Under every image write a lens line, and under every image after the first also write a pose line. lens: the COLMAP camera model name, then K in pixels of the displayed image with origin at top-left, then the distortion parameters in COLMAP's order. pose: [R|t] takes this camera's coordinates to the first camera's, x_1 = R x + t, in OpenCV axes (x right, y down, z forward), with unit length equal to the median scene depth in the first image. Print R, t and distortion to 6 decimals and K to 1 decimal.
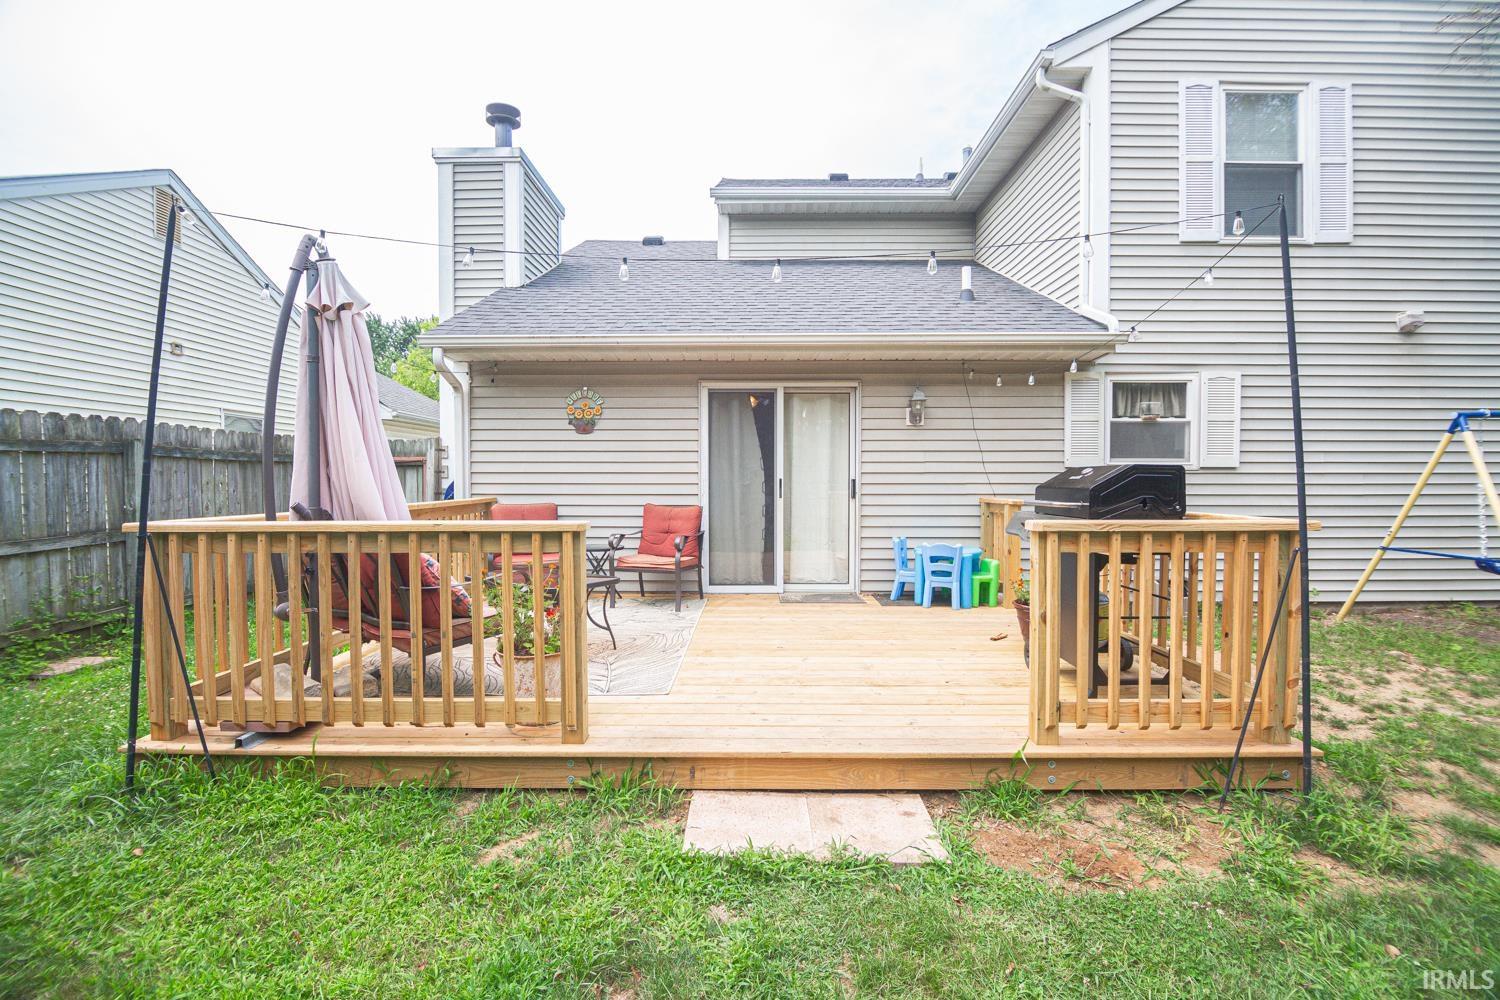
lens RADIAL K [[679.1, 0, 755.3], [0, 679.1, 497.4], [0, 0, 1]] dist [-0.008803, -0.004841]
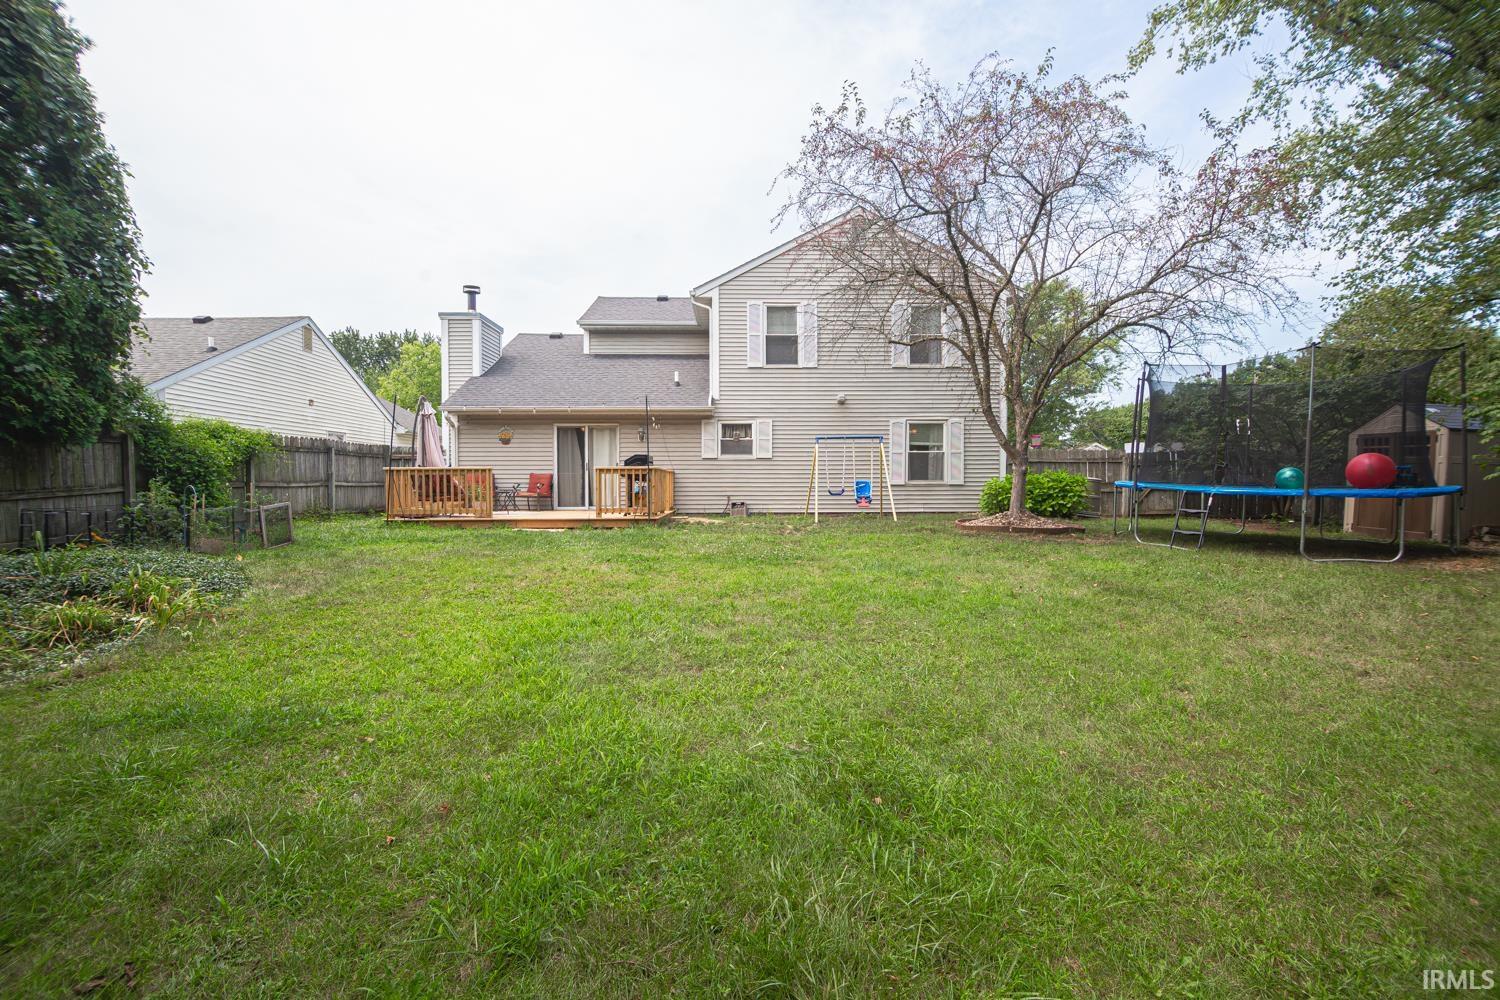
lens RADIAL K [[679.1, 0, 752.0], [0, 679.1, 501.4], [0, 0, 1]] dist [-0.008803, -0.004841]
pose [[0.999261, -0.002959, 0.038330, 0.542246], [0.002767, 0.999983, 0.005060, 0.101192], [-0.038344, -0.004950, 0.999252, -1.486965]]
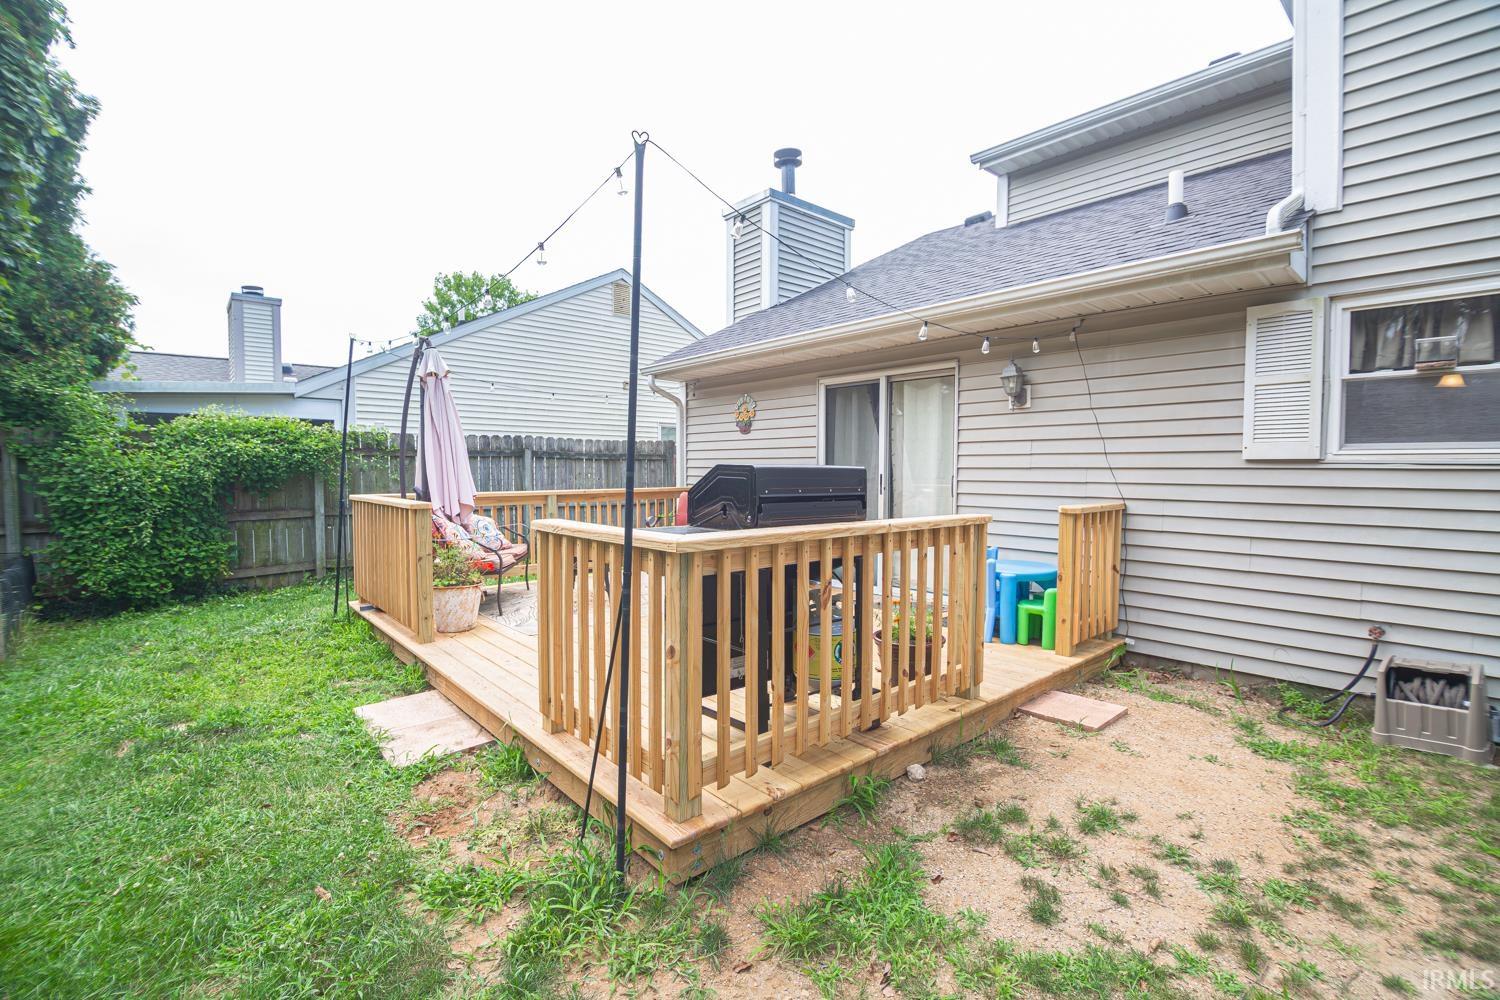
lens RADIAL K [[679.1, 0, 730.2], [0, 679.1, 488.1], [0, 0, 1]] dist [-0.008803, -0.004841]
pose [[0.651255, 0.023829, -0.758485, 0.620447], [-0.022338, 0.999676, 0.012226, -0.015056], [0.758530, 0.008981, 0.651576, 0.229555]]
